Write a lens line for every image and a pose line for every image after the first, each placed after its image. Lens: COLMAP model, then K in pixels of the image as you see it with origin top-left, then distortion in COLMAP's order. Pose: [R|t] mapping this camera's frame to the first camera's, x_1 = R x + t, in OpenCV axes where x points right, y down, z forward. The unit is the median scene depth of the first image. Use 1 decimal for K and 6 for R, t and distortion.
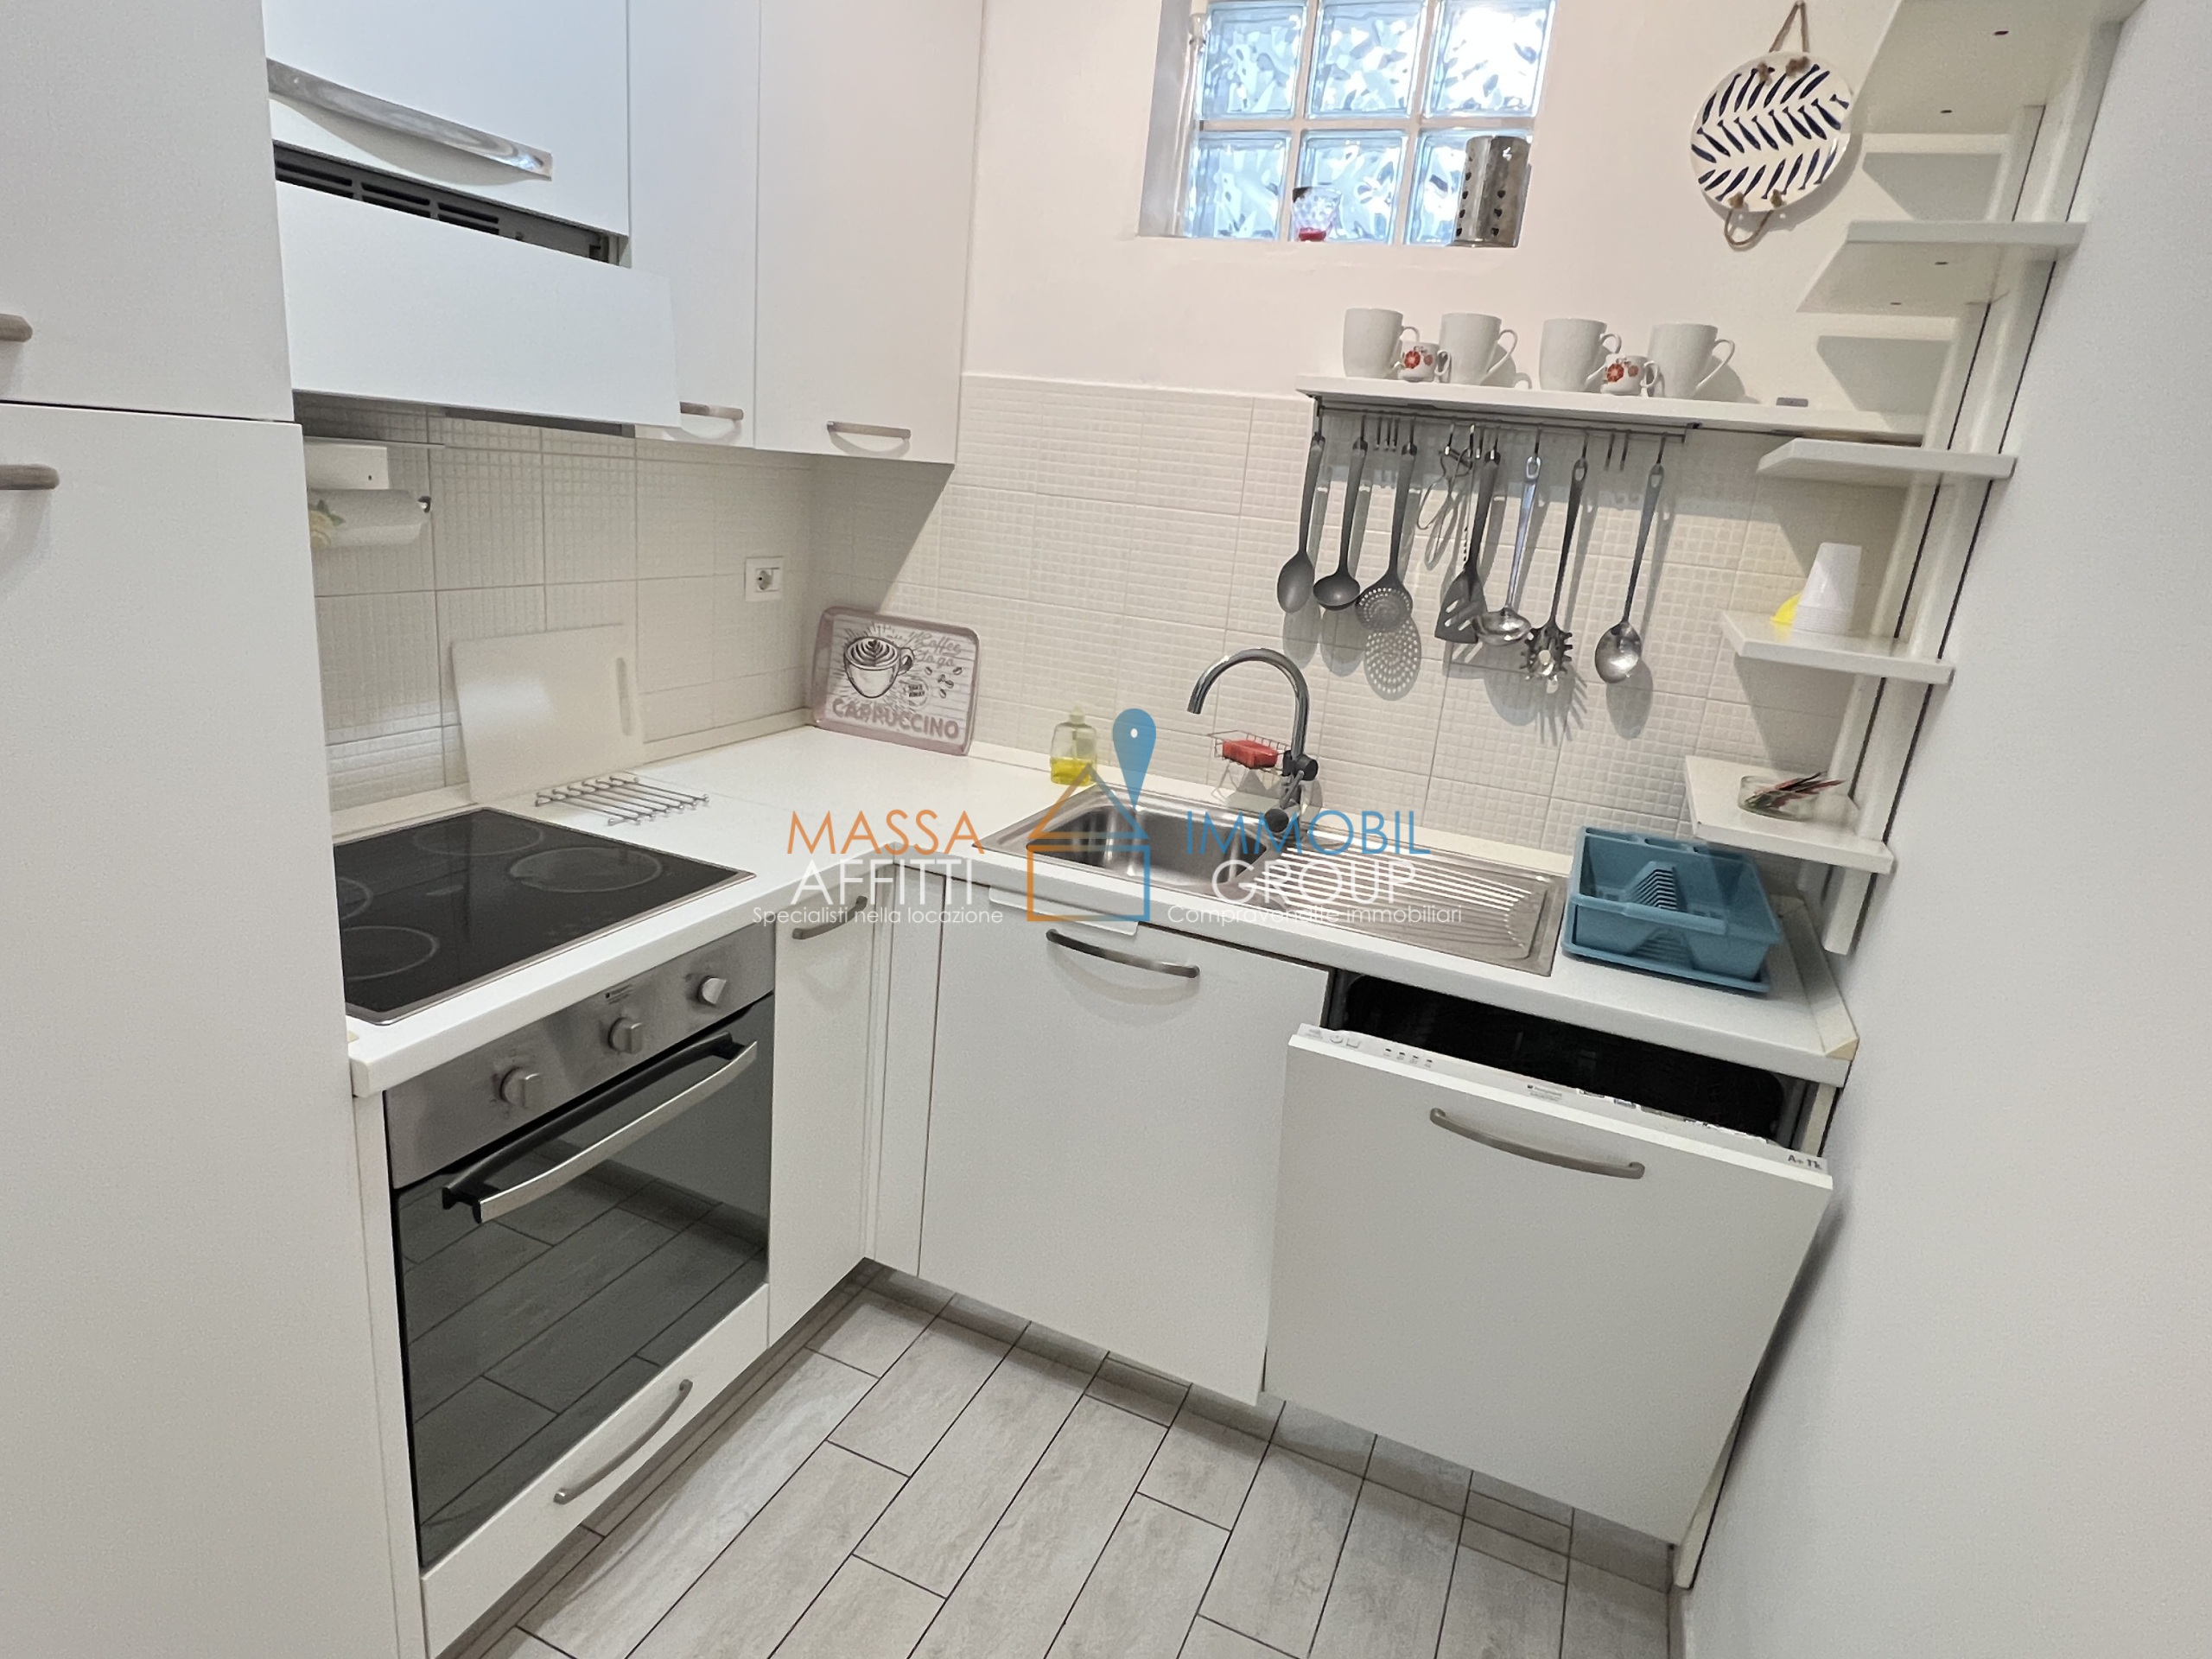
lens RADIAL K [[1242.4, 0, 1113.9], [0, 1242.4, 831.7], [0, 0, 1]] dist [-0.002205, -0.000025]
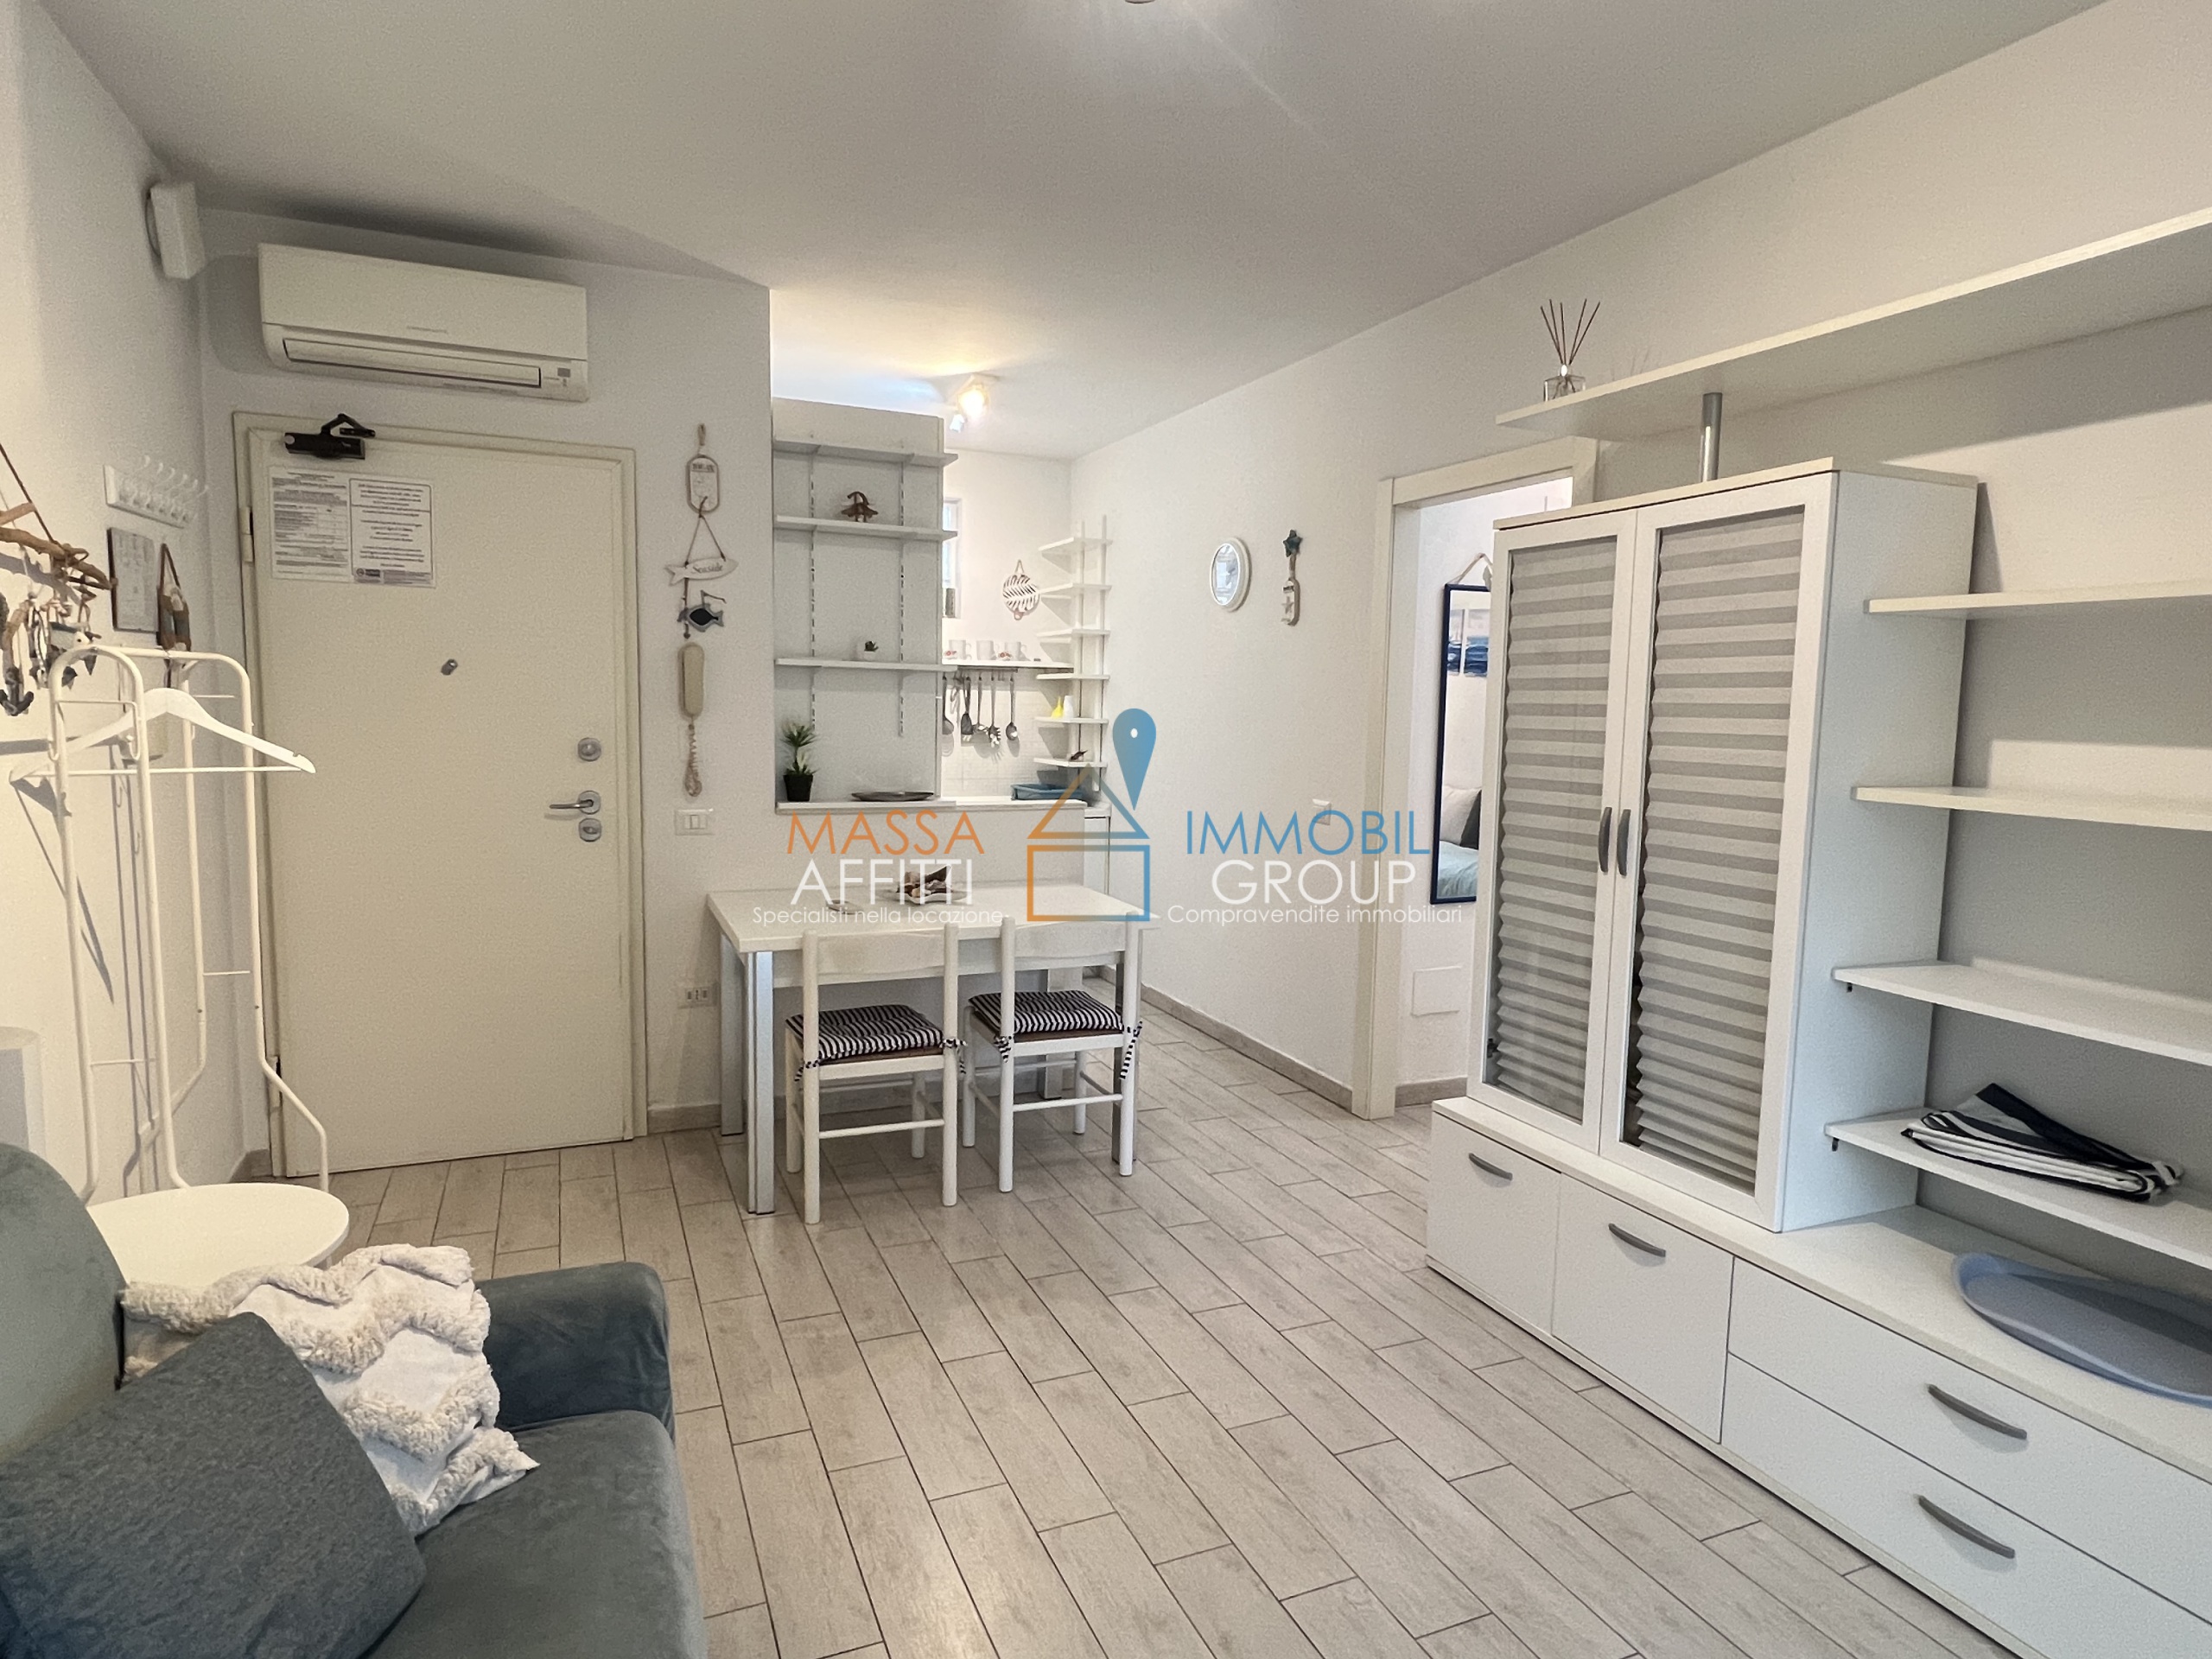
lens RADIAL K [[1242.4, 0, 1088.3], [0, 1242.4, 828.6], [0, 0, 1]] dist [-0.002205, -0.000025]
pose [[0.697344, -0.156208, 0.699508, -1.837058], [0.248855, 0.968015, -0.031917, 0.271007], [-0.672148, 0.196333, 0.713912, -1.498230]]
